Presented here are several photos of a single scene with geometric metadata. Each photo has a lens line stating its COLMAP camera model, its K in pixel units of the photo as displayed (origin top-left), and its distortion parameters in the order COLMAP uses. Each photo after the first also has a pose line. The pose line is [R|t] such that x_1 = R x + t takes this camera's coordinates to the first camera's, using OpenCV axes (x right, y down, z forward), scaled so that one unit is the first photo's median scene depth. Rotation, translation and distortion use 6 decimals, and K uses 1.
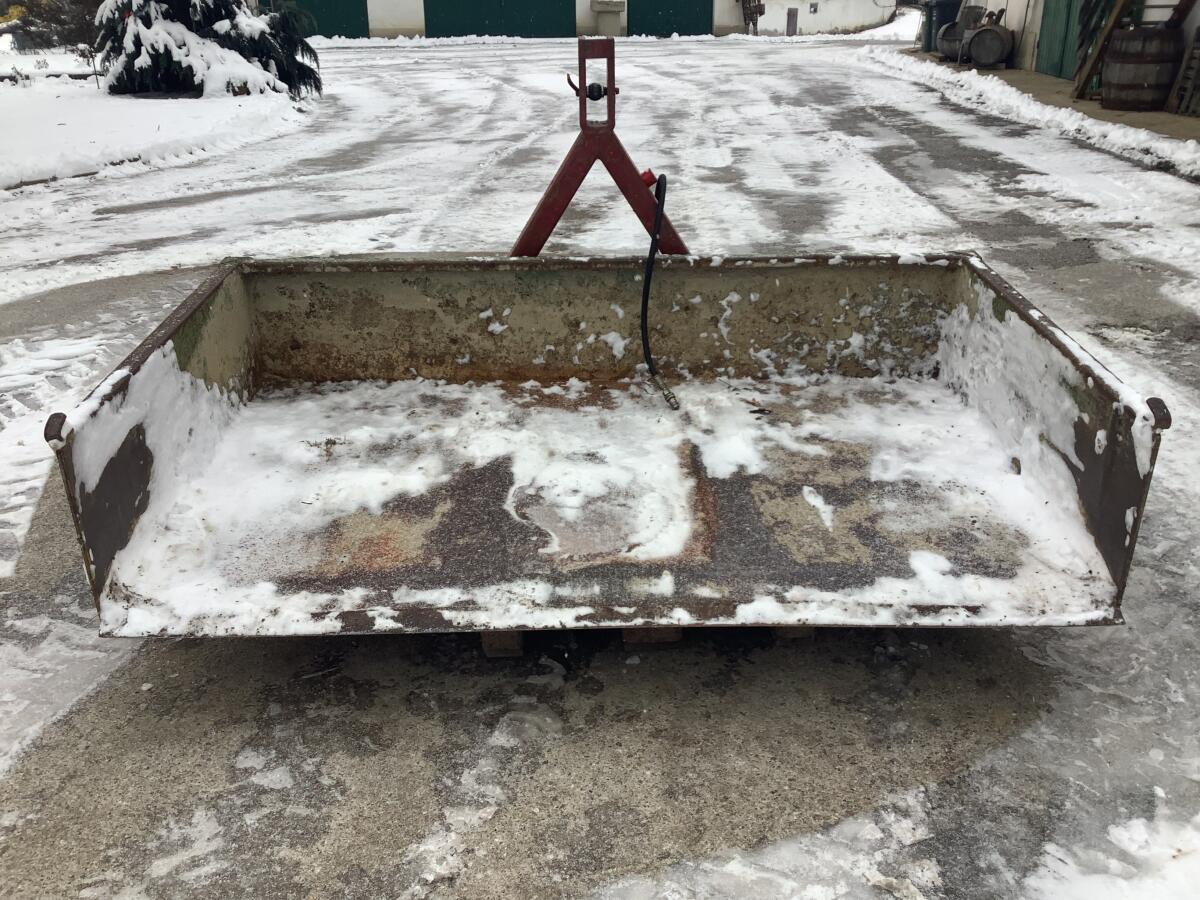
lens RADIAL K [[1082.7, 0, 600.0], [0, 1082.7, 450.0], [0, 0, 1]] dist [0.099856, -0.174770]
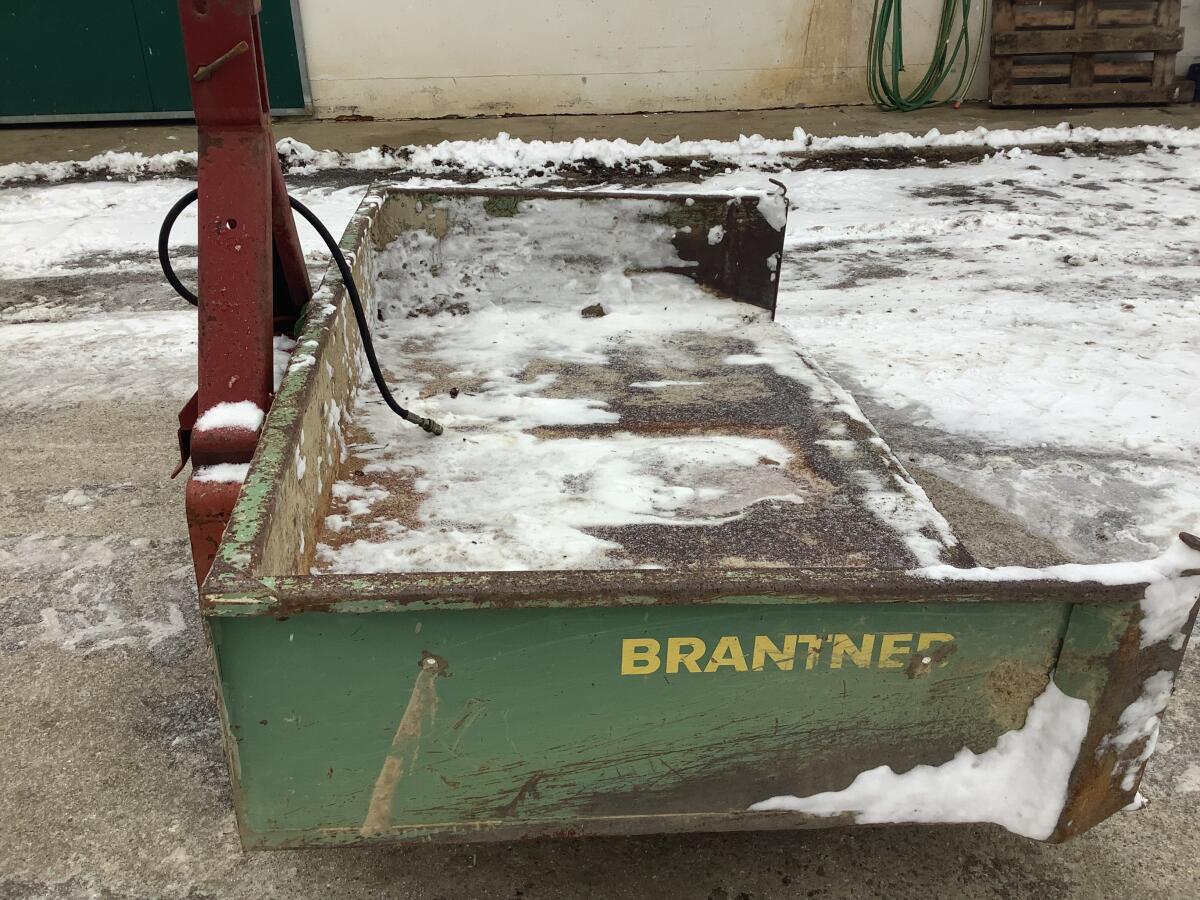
lens RADIAL K [[1082.7, 0, 600.0], [0, 1082.7, 450.0], [0, 0, 1]] dist [0.099856, -0.174770]
pose [[-0.080855, -0.428535, 0.899900, -0.797055], [0.405230, 0.810738, 0.422485, -0.379123], [-0.910632, 0.398826, 0.108103, 0.945299]]
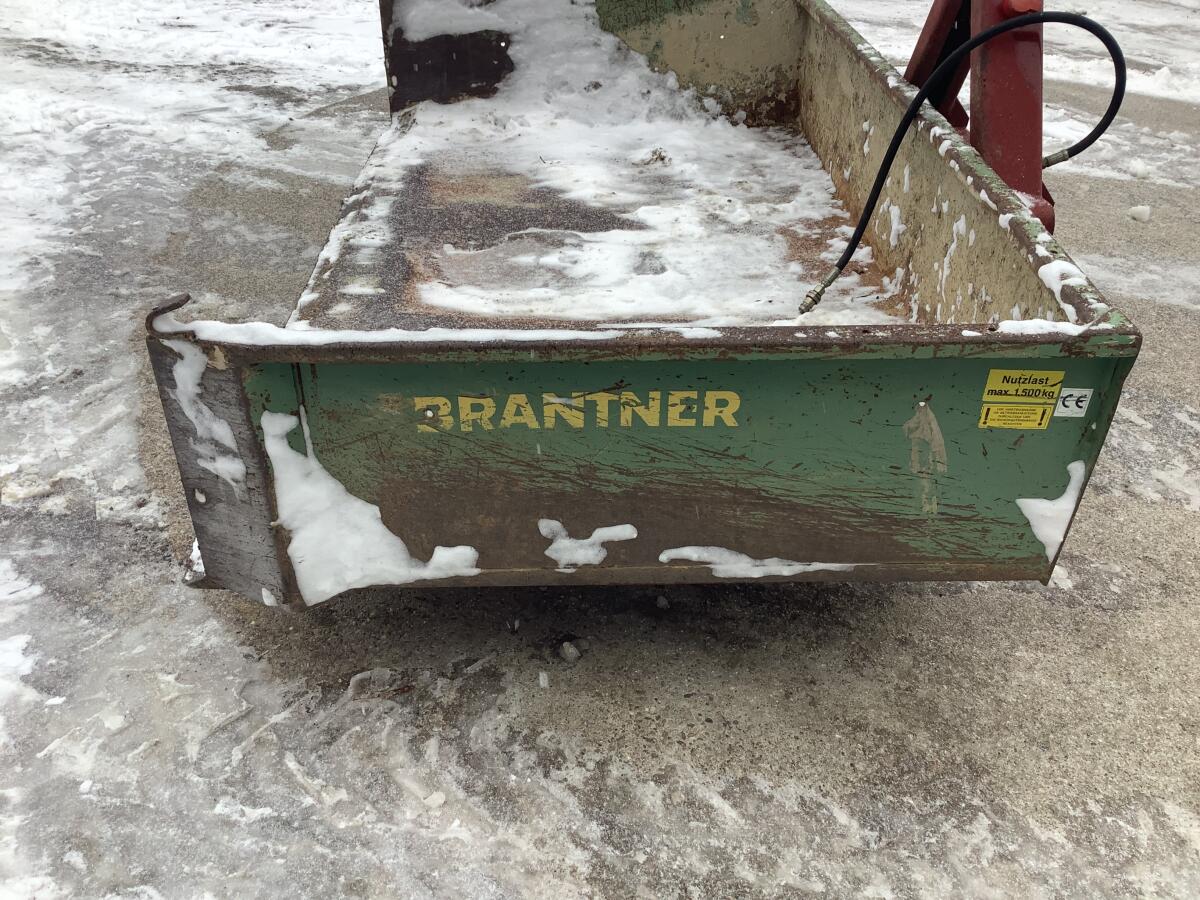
lens RADIAL K [[1082.7, 0, 600.0], [0, 1082.7, 450.0], [0, 0, 1]] dist [0.099856, -0.174770]
pose [[0.008557, 0.556234, -0.830982, 0.848000], [-0.445157, 0.746244, 0.494929, -0.314930], [0.895412, 0.365682, 0.253997, 0.852822]]
